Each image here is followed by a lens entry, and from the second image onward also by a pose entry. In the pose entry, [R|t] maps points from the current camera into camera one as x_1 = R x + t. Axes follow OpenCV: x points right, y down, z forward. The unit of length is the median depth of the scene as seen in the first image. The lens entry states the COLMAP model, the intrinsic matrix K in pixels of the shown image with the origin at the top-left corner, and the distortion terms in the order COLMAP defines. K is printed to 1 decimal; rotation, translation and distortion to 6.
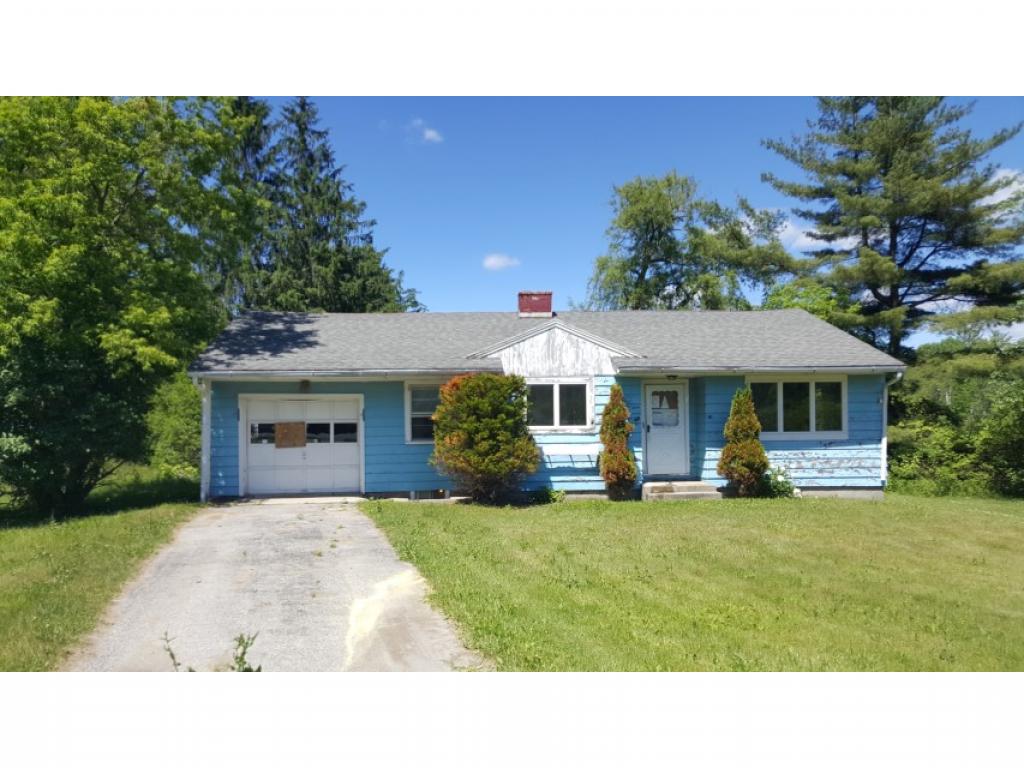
lens RADIAL K [[763.2, 0, 509.9], [0, 763.2, 424.8], [0, 0, 1]] dist [0.108055, -0.163691]
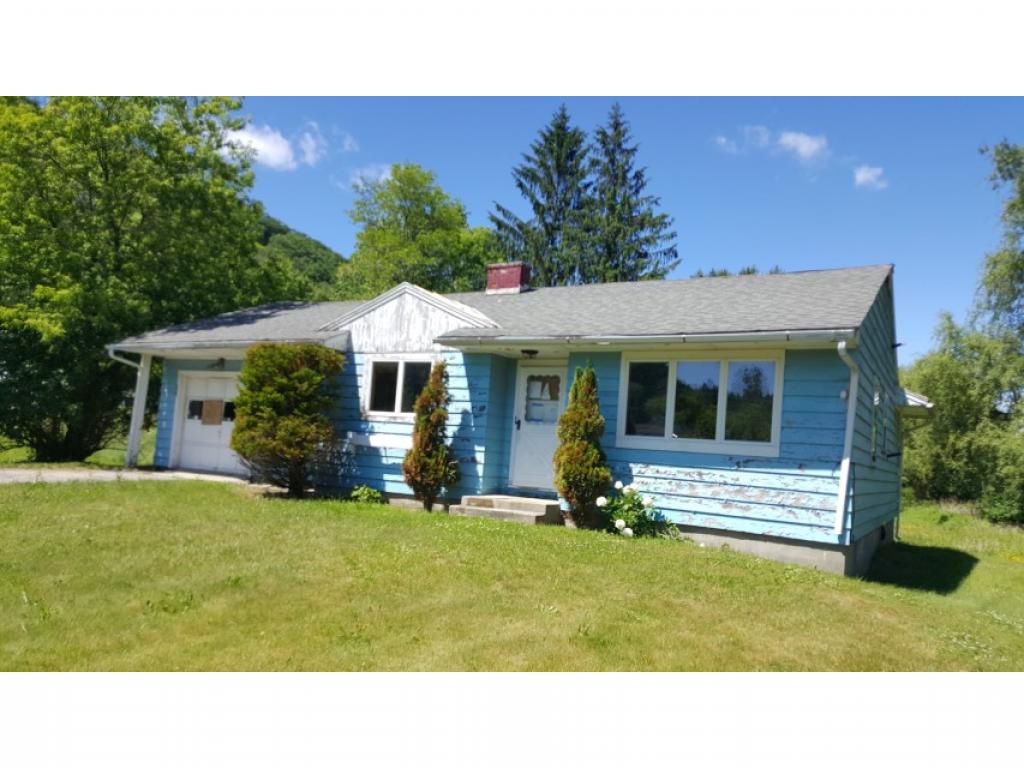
lens RADIAL K [[763.2, 0, 509.9], [0, 763.2, 424.8], [0, 0, 1]] dist [0.108055, -0.163691]
pose [[0.815061, 0.048238, -0.577364, 0.614548], [-0.078738, 0.996505, -0.027897, 0.026916], [0.574001, 0.068198, 0.816010, 0.393919]]
